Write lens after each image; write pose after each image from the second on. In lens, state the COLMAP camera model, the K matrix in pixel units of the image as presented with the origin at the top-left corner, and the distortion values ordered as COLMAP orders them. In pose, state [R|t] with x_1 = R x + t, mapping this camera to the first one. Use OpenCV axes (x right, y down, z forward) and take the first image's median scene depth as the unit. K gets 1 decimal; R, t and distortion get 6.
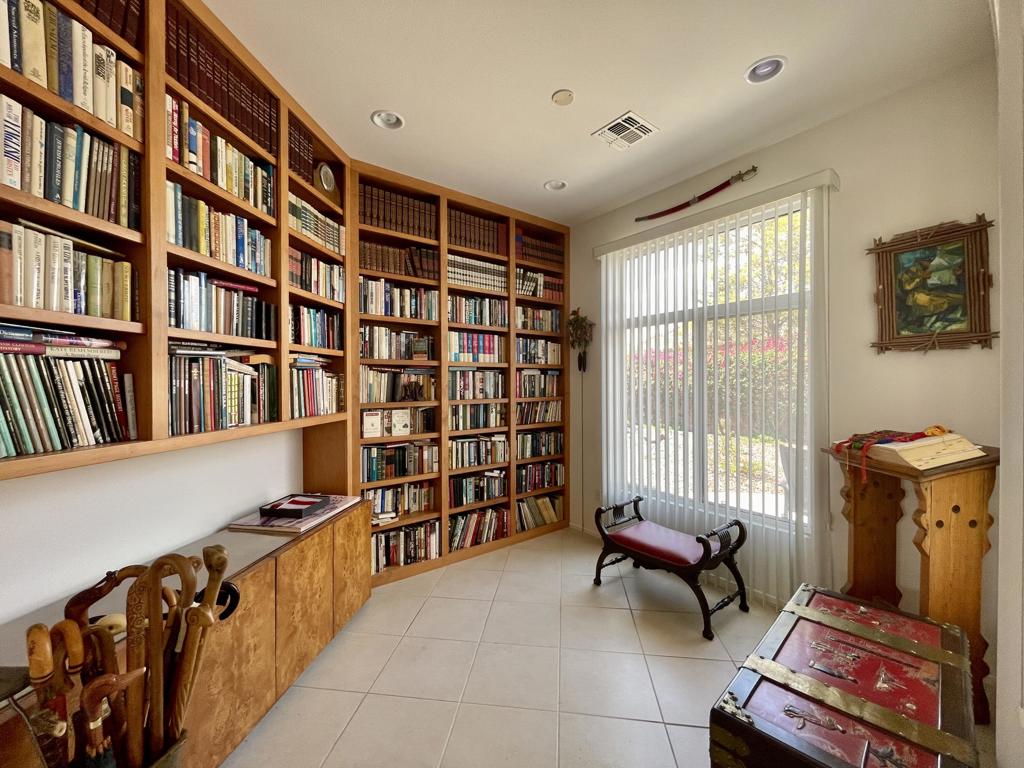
lens RADIAL K [[415.5, 0, 513.3], [0, 415.5, 385.4], [0, 0, 1]] dist [-0.002712, 0.000822]
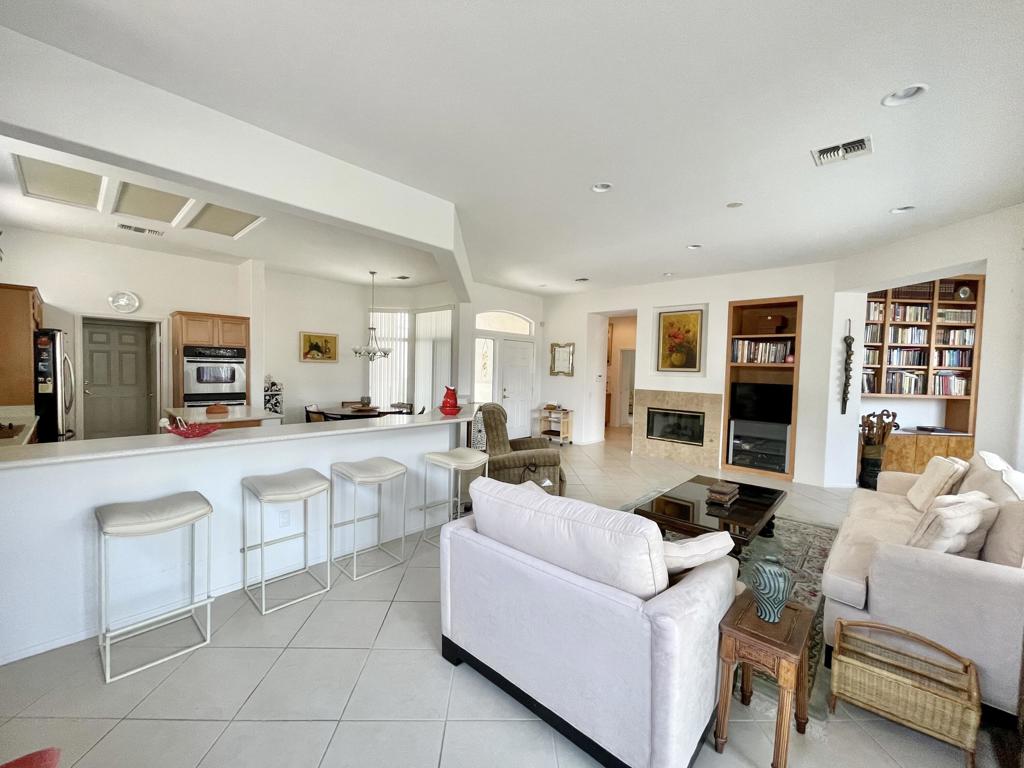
lens RADIAL K [[415.5, 0, 508.6], [0, 415.5, 382.7], [0, 0, 1]] dist [-0.002712, 0.000822]
pose [[0.146314, 0.047331, -0.988105, 1.767818], [-0.035604, 0.998460, 0.042555, -0.012638], [0.988597, 0.028954, 0.147774, -2.178251]]
